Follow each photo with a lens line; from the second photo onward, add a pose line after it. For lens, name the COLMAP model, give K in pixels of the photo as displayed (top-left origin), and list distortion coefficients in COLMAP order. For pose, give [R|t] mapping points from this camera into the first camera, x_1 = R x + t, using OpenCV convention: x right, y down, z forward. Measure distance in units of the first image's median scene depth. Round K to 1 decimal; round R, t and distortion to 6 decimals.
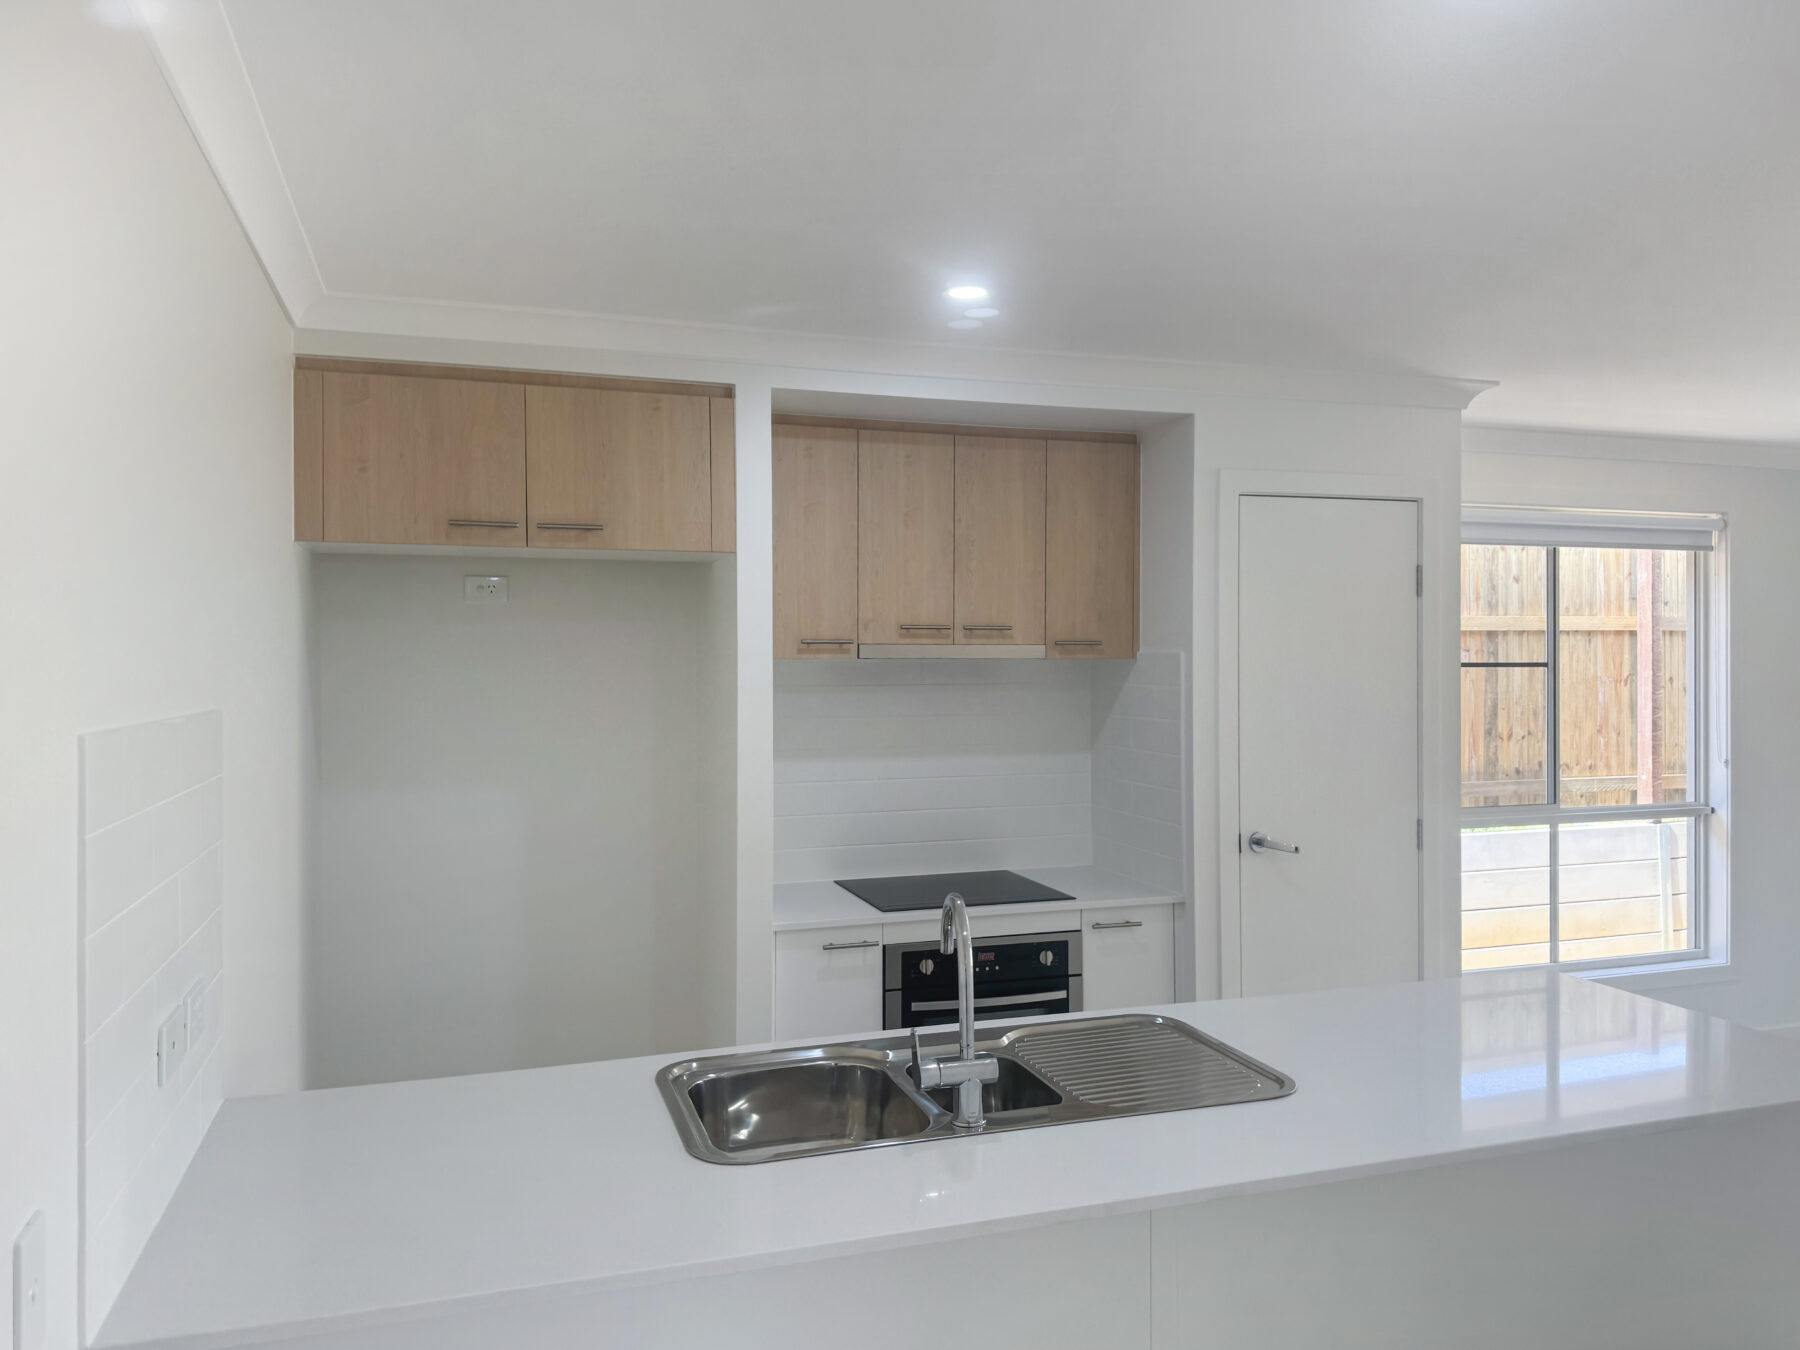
lens RADIAL K [[1250.4, 0, 900.0], [0, 1250.4, 675.0], [0, 0, 1]] dist [0.006615, -0.000444]
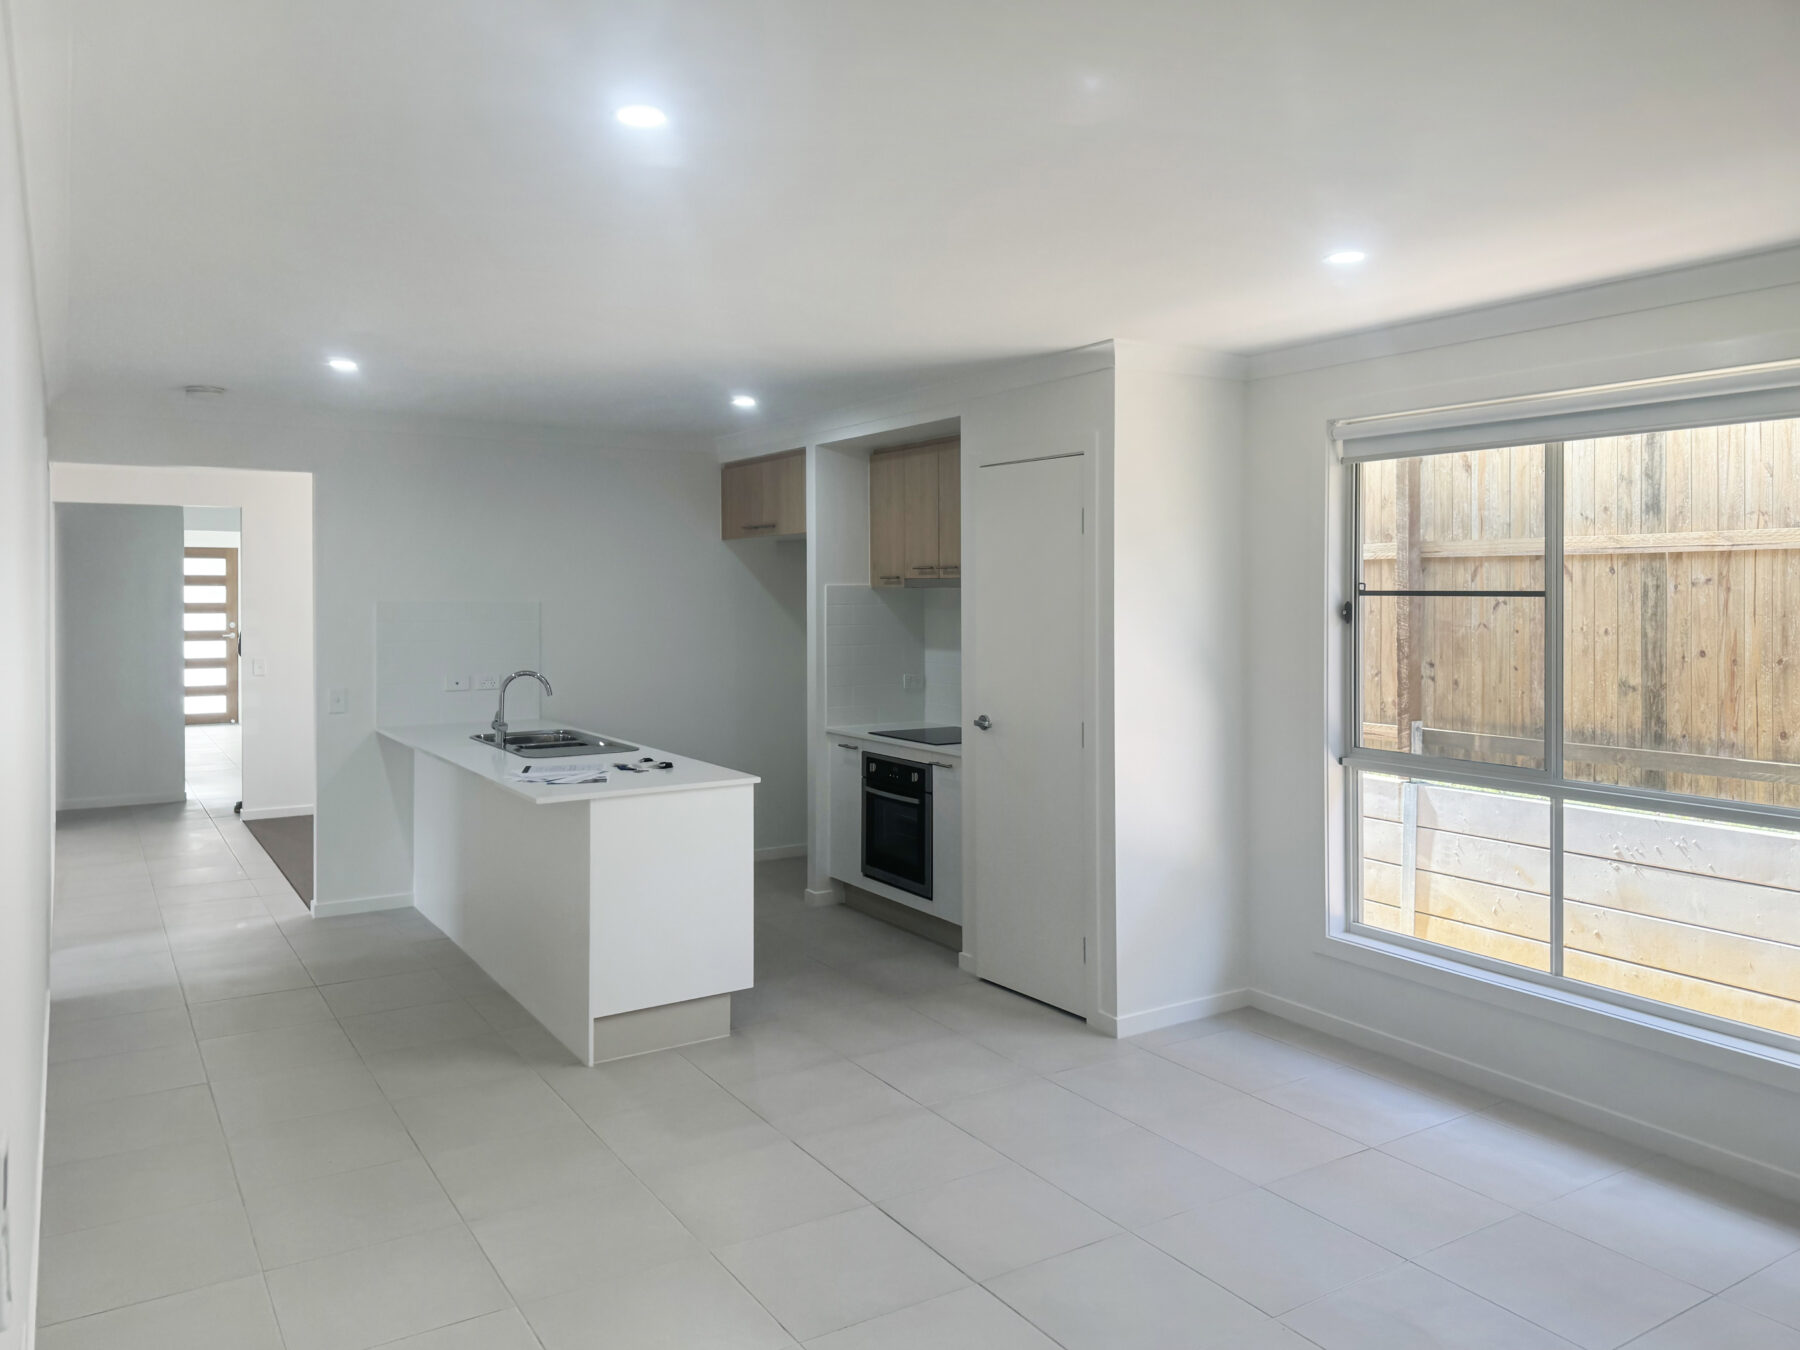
lens RADIAL K [[1291.5, 0, 900.0], [0, 1291.5, 675.0], [0, 0, 1]] dist [-0.127077, -0.000639]
pose [[0.251685, 0.062498, -0.965789, 1.603843], [-0.013090, 0.998041, 0.061174, -0.001727], [0.967721, -0.002754, 0.252011, 0.546362]]
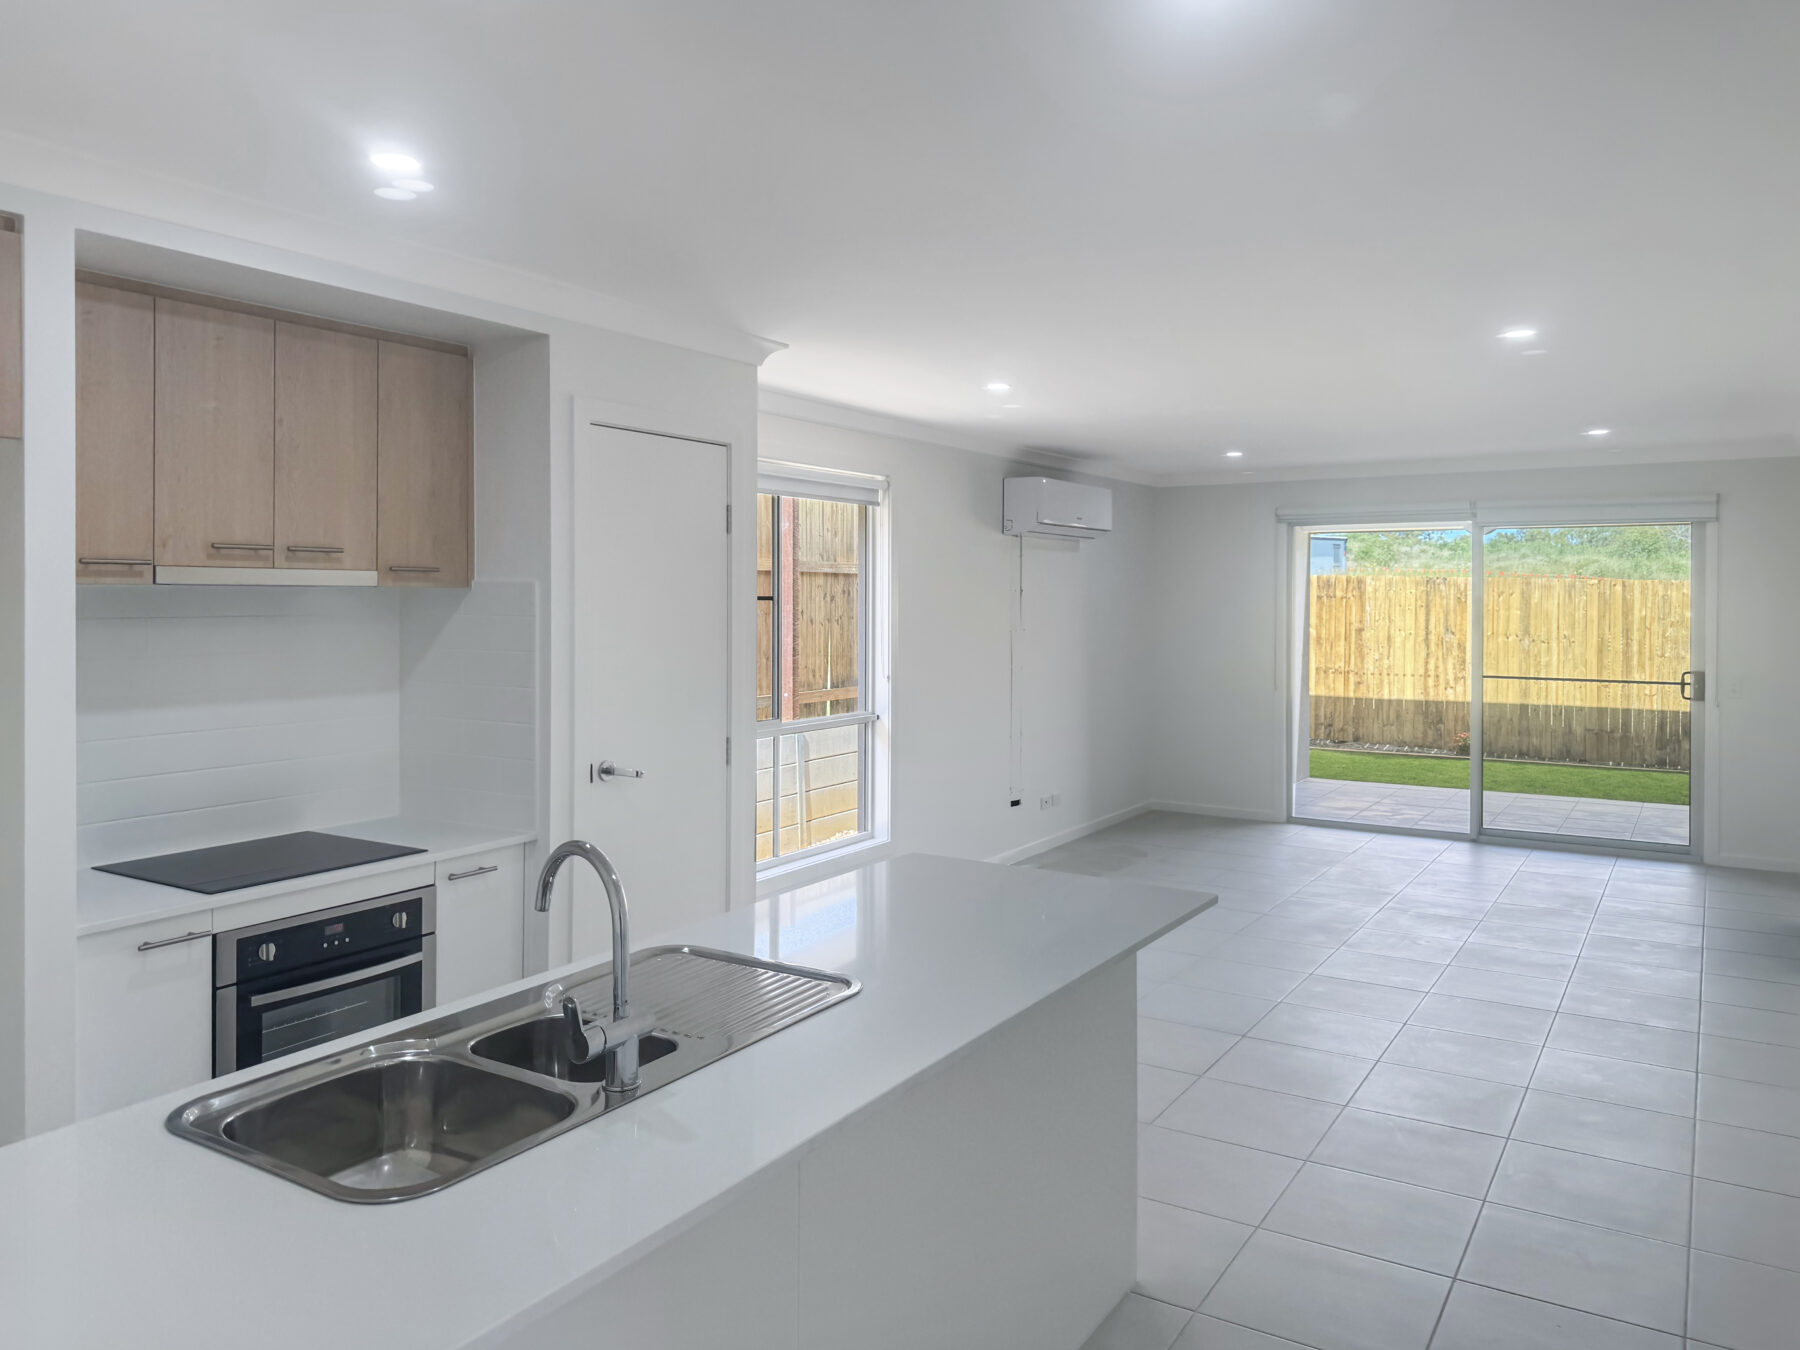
lens RADIAL K [[1252.1, 0, 900.3], [0, 1252.1, 623.6], [0, 0, 1]] dist [0.077151, -0.183180]
pose [[0.756613, -0.008322, 0.653810, -0.192452], [0.002341, 0.999947, 0.010018, 0.005345], [-0.653859, -0.006049, 0.756592, 0.079429]]
